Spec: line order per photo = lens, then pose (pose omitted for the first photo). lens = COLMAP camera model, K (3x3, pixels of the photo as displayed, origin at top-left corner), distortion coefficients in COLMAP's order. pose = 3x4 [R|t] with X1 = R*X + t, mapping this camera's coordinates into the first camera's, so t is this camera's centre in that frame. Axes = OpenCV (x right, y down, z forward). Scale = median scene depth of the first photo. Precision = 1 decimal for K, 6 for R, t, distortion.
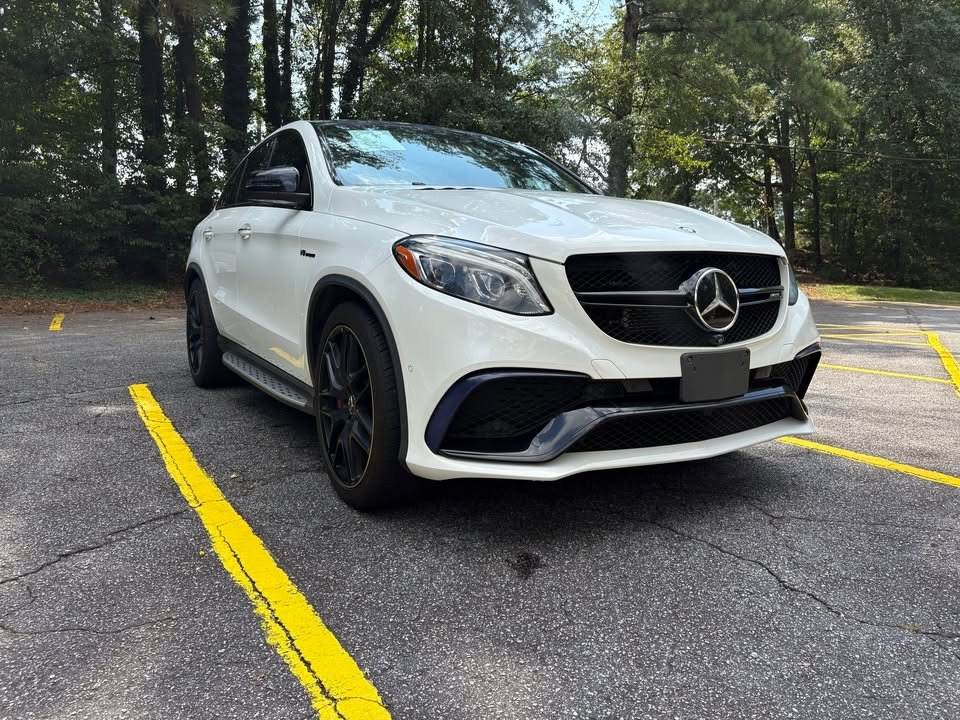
lens RADIAL K [[723.7, 0, 485.0], [0, 723.7, 358.0], [0, 0, 1]] dist [0.027981, -0.000170]
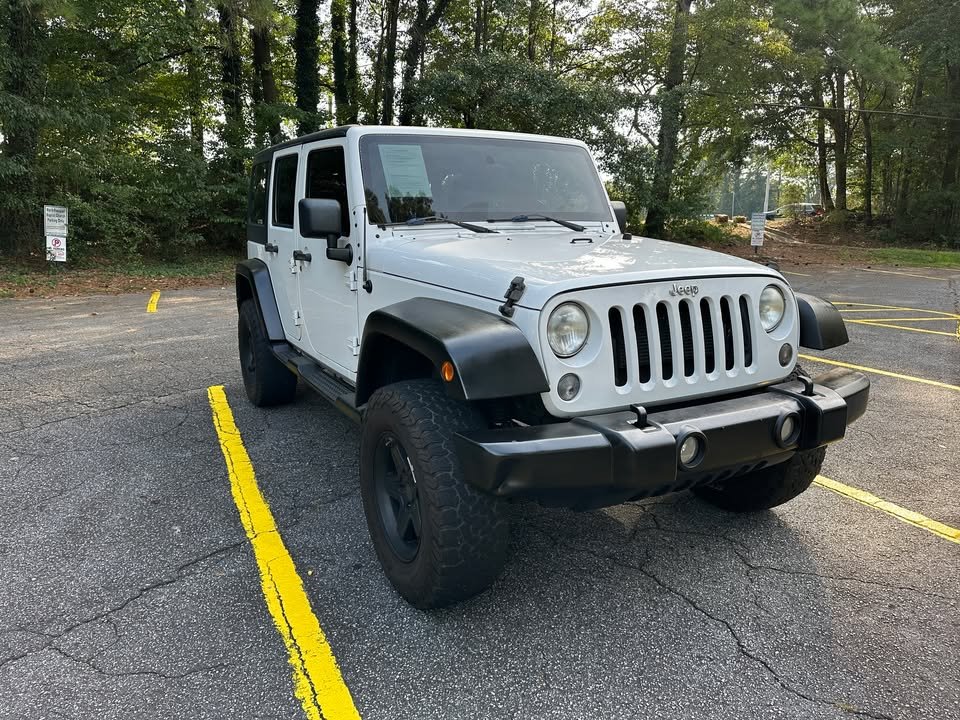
lens RADIAL K [[675.1, 0, 485.0], [0, 675.1, 358.9], [0, 0, 1]] dist [0.038932, -0.050653]
pose [[0.996257, 0.006570, -0.086188, 0.013055], [0.000144, 0.996980, 0.077662, -0.030276], [0.086438, -0.077384, 0.993247, -0.007630]]
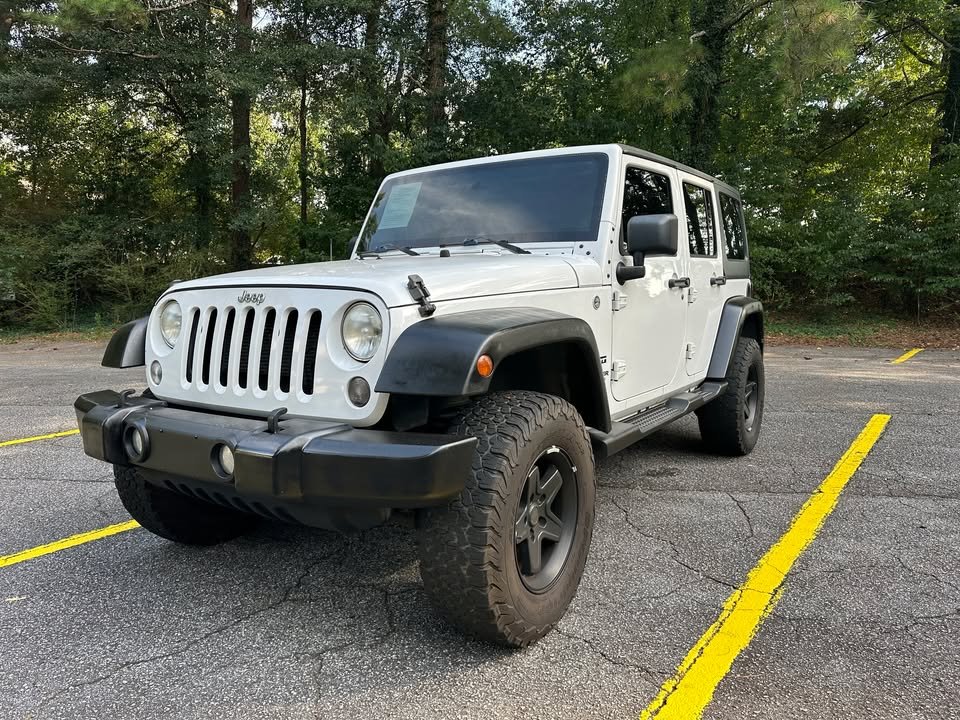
lens RADIAL K [[685.0, 0, 480.0], [0, 685.0, 360.0], [0, 0, 1]] dist [0.055669, -0.059150]
pose [[0.387018, 0.083112, -0.918319, 0.206621], [-0.107924, 0.993167, 0.044403, -0.032499], [0.915734, 0.081924, 0.393344, 0.140229]]
